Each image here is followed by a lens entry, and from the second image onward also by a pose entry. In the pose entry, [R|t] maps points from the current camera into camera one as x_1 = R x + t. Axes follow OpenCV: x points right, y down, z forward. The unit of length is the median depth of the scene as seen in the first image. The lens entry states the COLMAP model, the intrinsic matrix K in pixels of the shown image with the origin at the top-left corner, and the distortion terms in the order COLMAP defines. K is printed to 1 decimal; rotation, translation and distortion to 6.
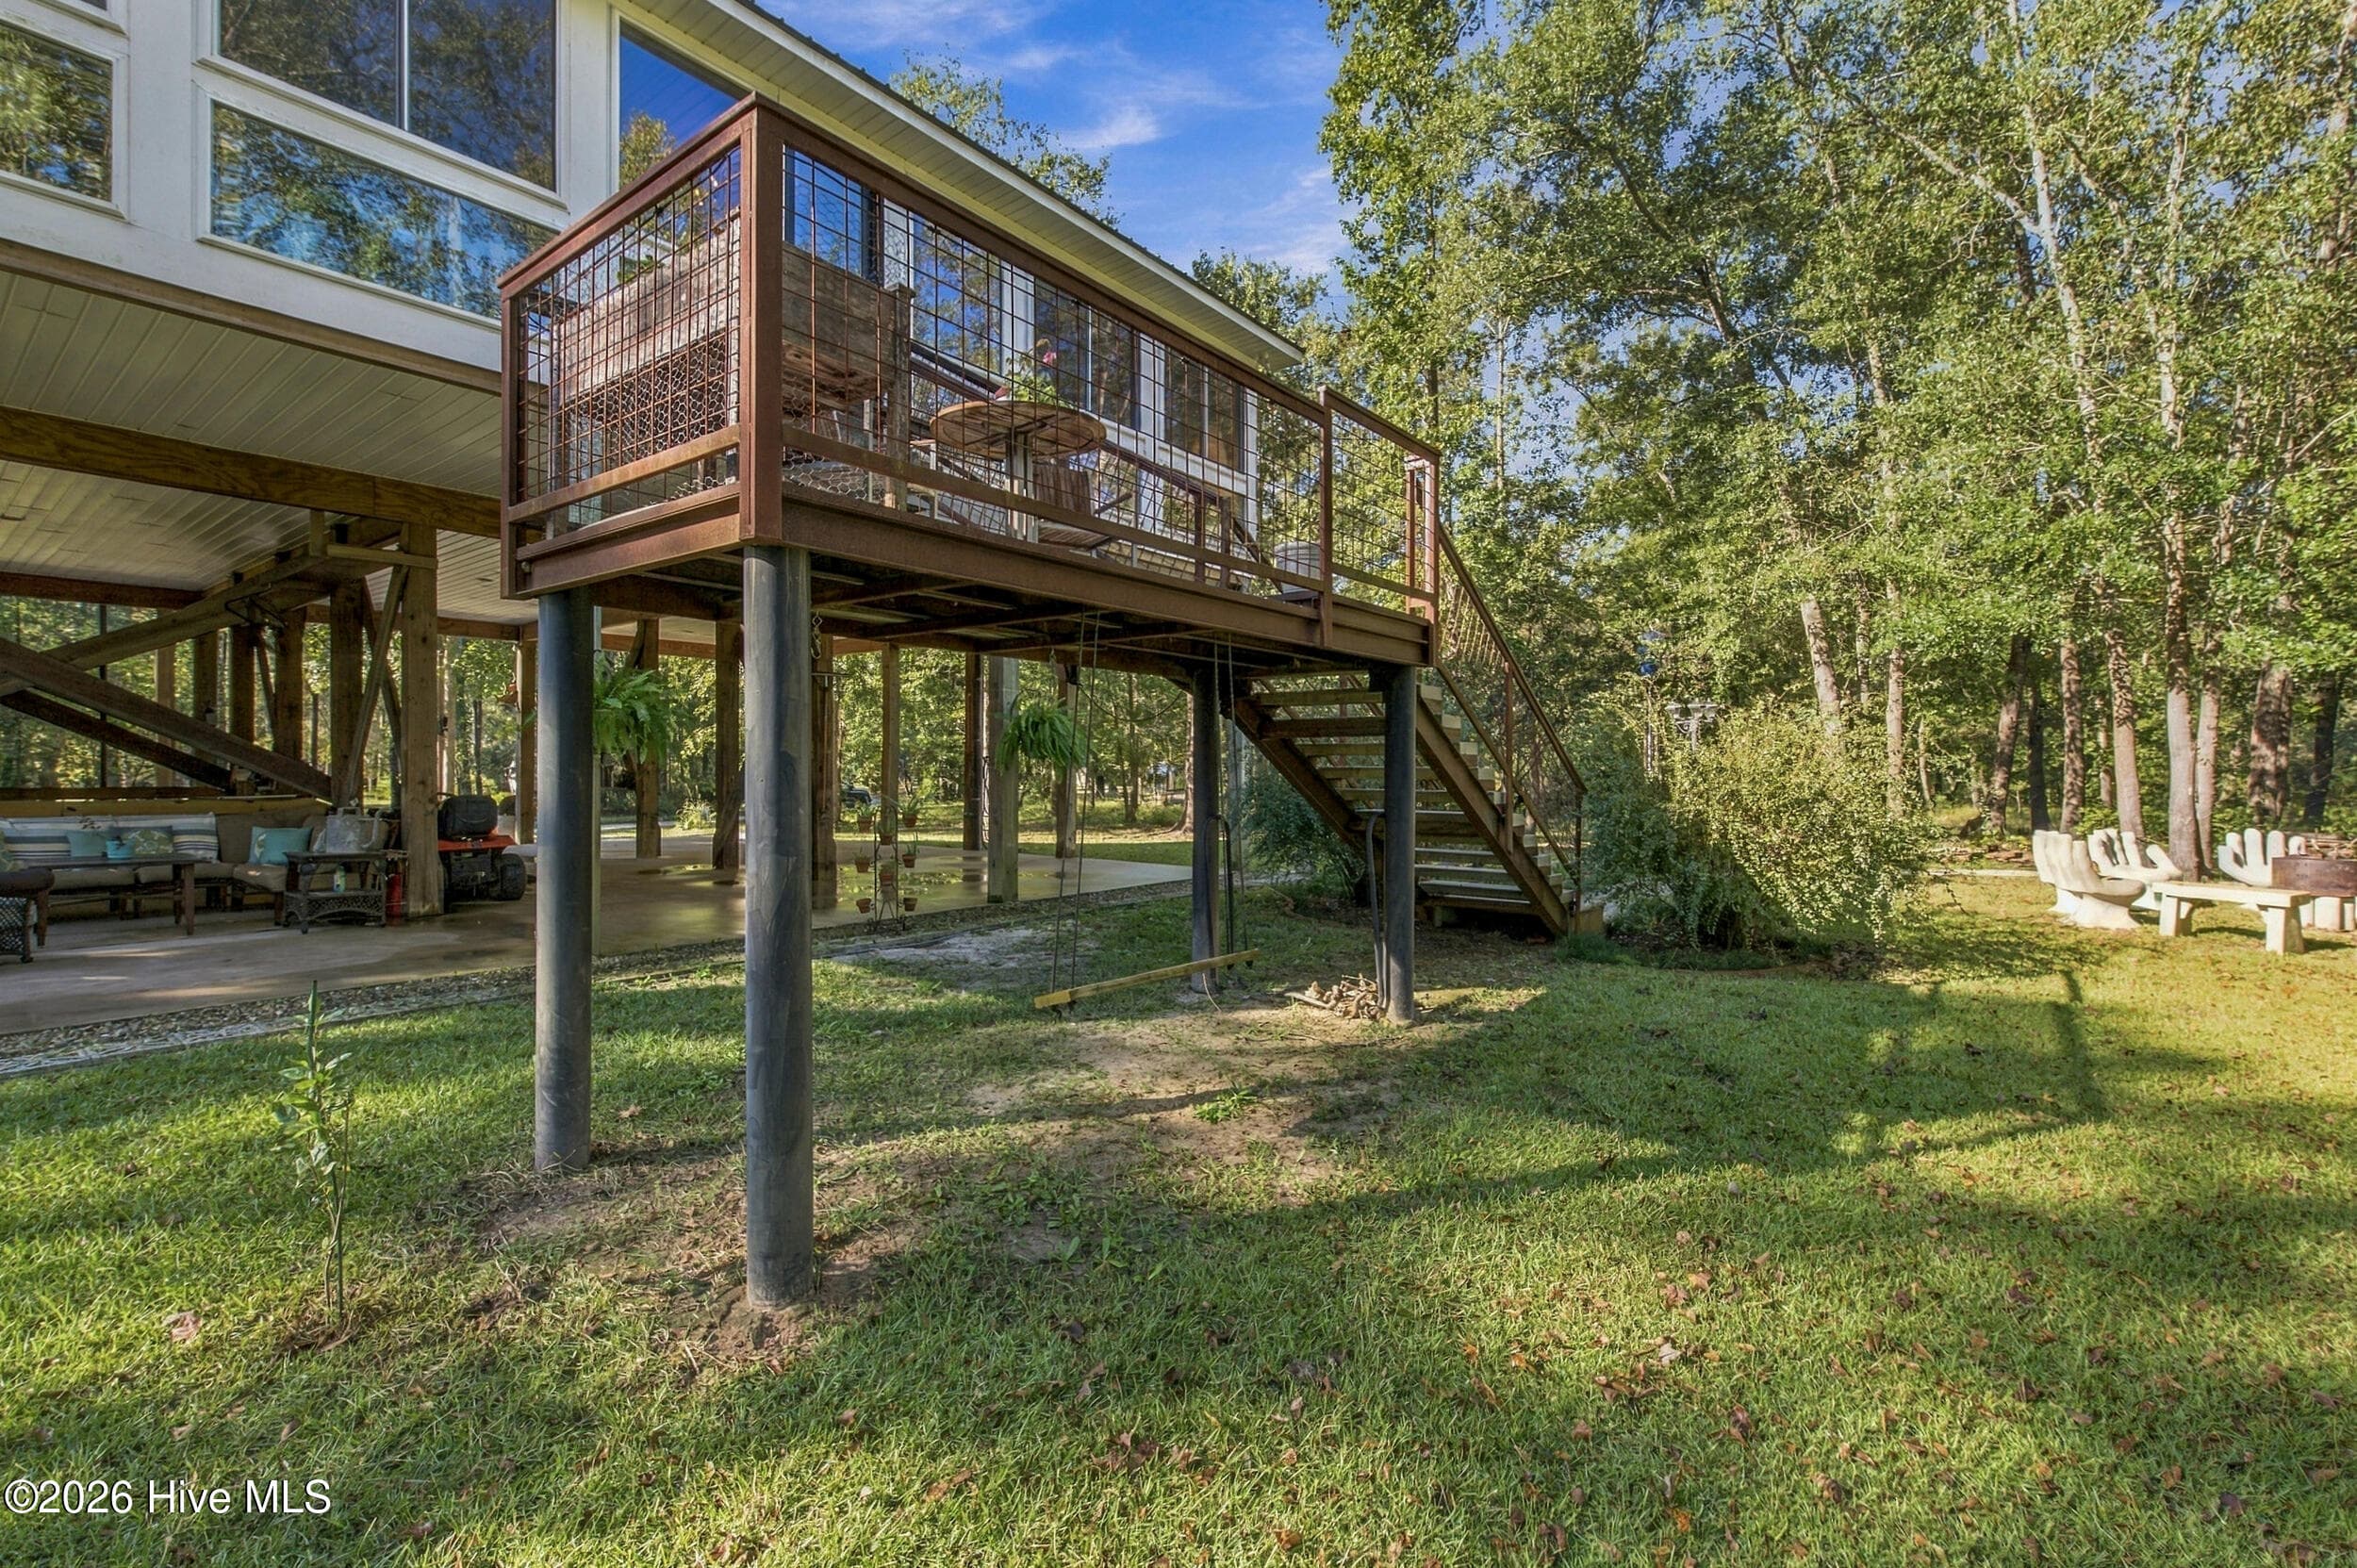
lens RADIAL K [[1022.0, 0, 1178.5], [0, 1022.0, 784.0], [0, 0, 1]] dist [0.016160, -0.010429]
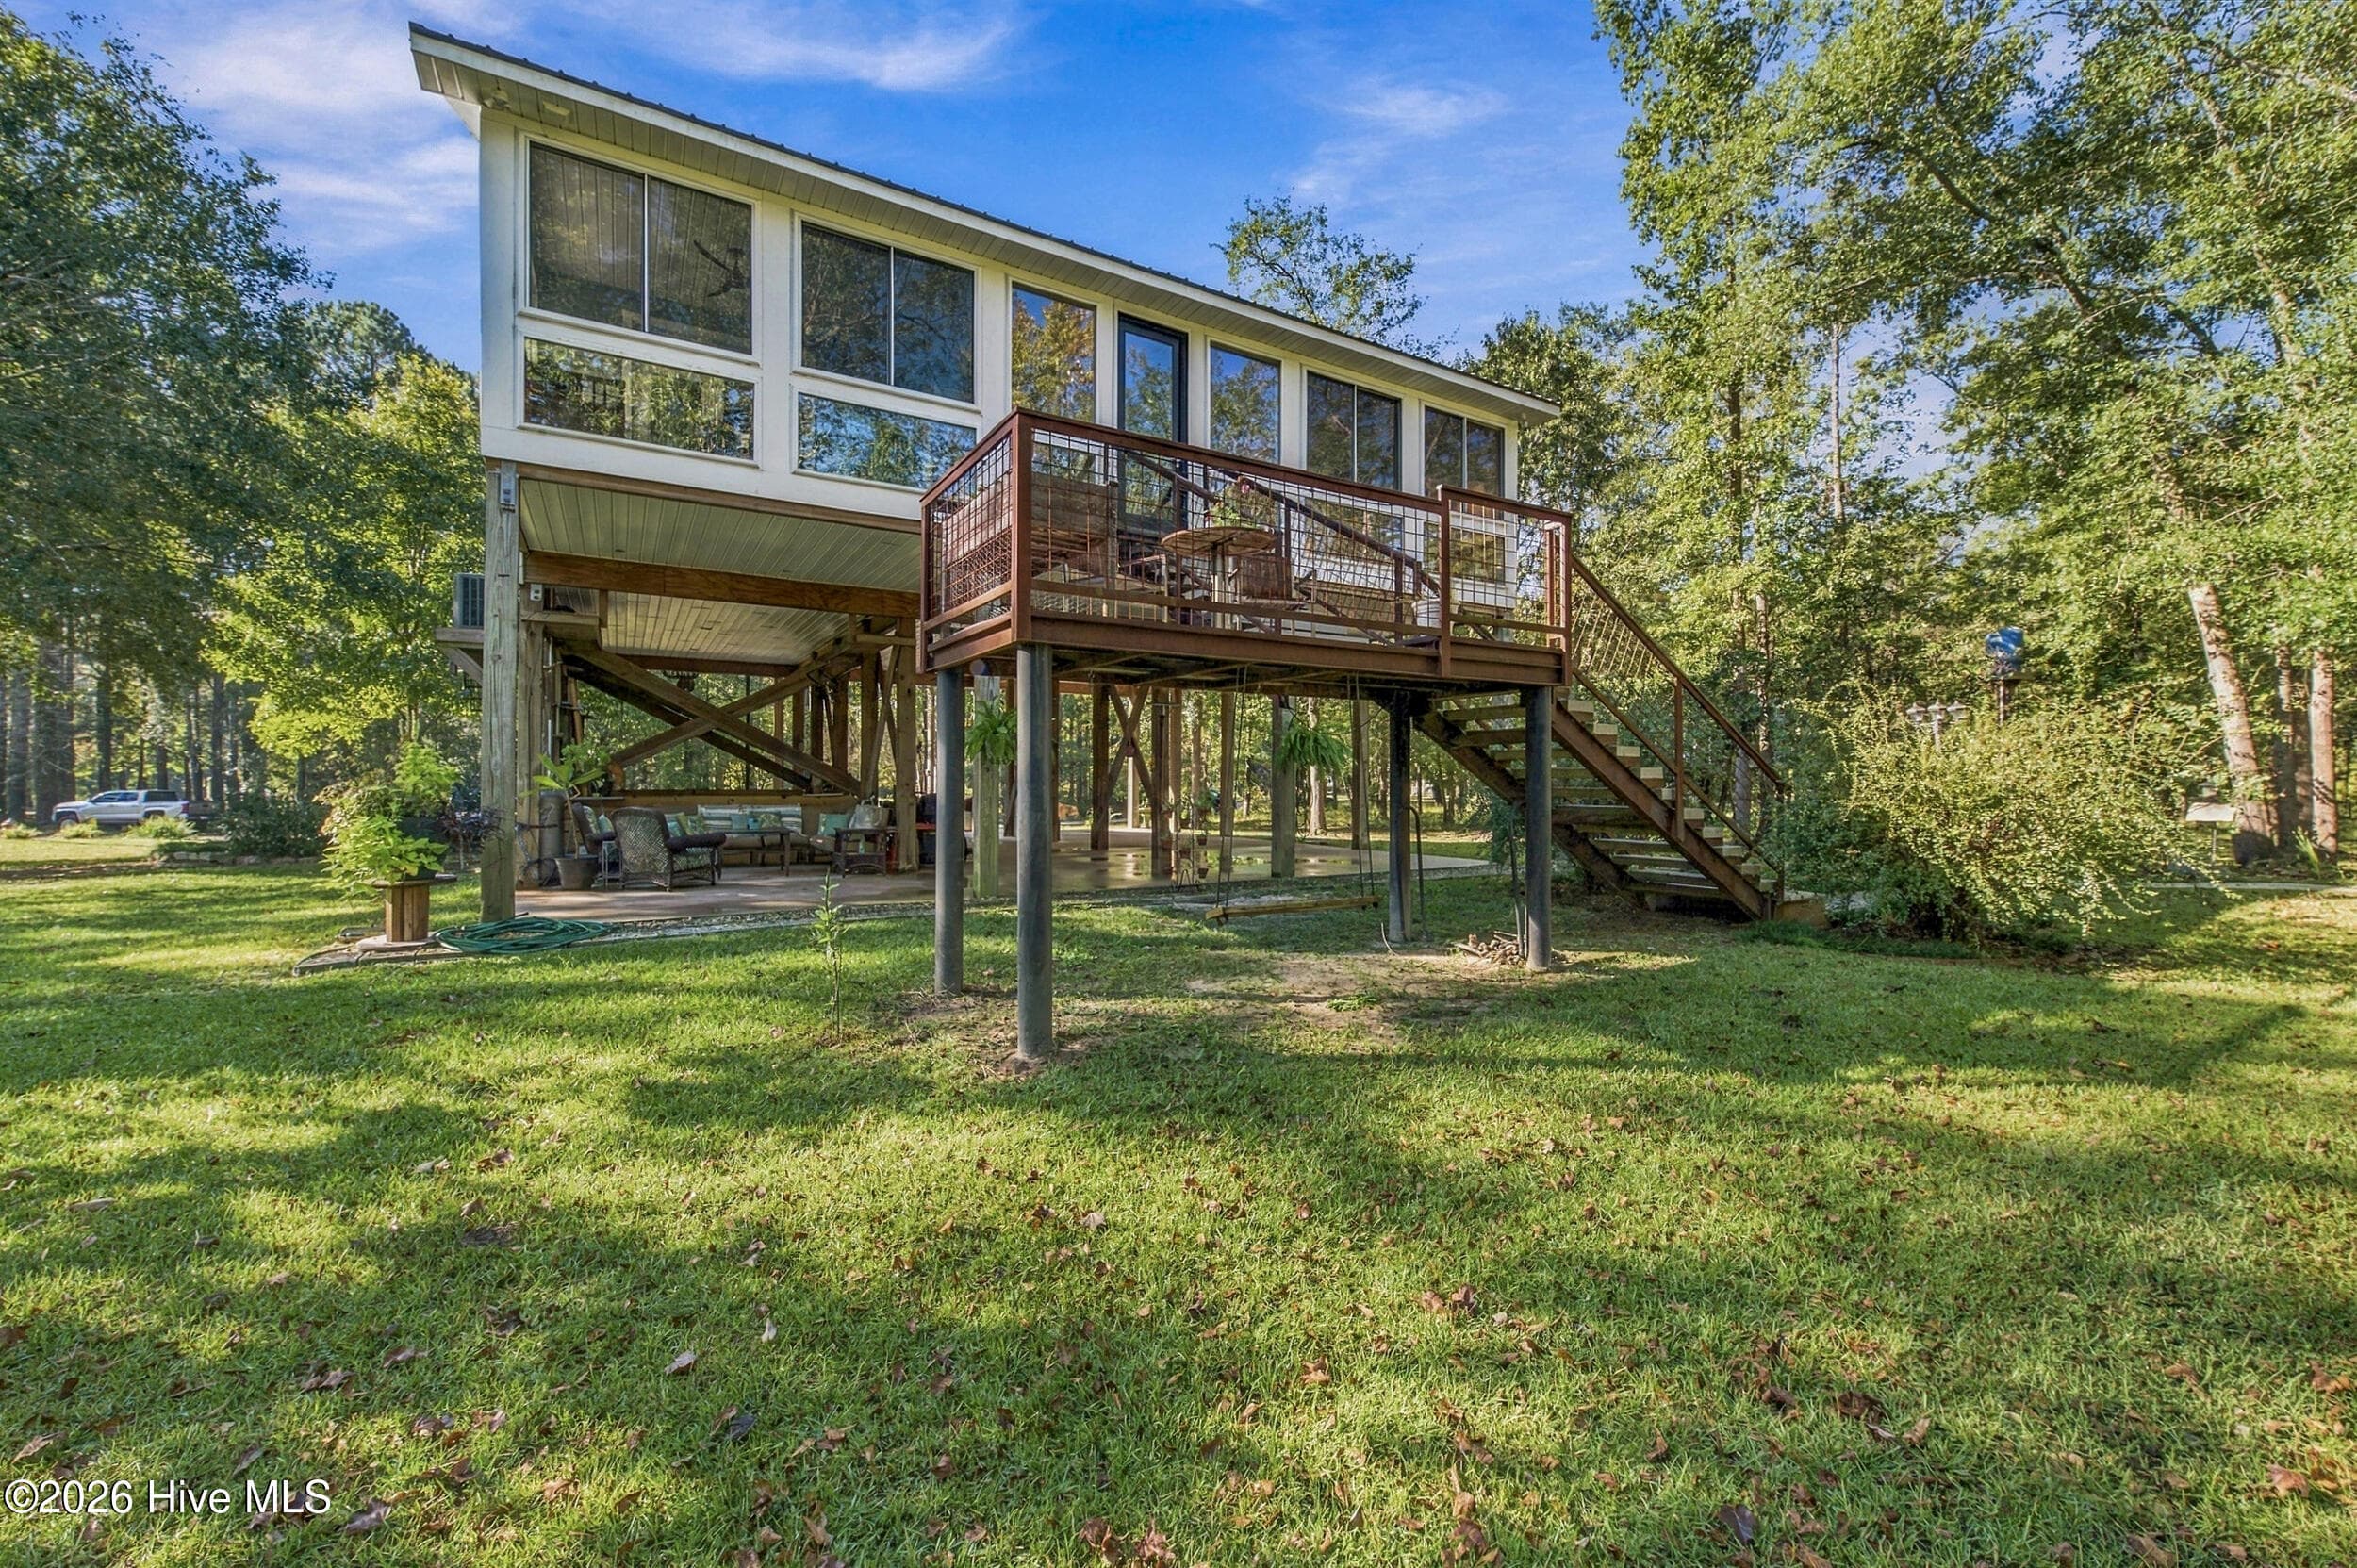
lens RADIAL K [[996.4, 0, 1226.3], [0, 996.4, 783.2], [0, 0, 1]] dist [0.000173, 0.000110]
pose [[0.936521, -0.003953, -0.350589, 0.226557], [-0.001742, 0.999872, -0.015929, 0.019049], [0.350607, 0.015529, 0.936394, -0.221434]]
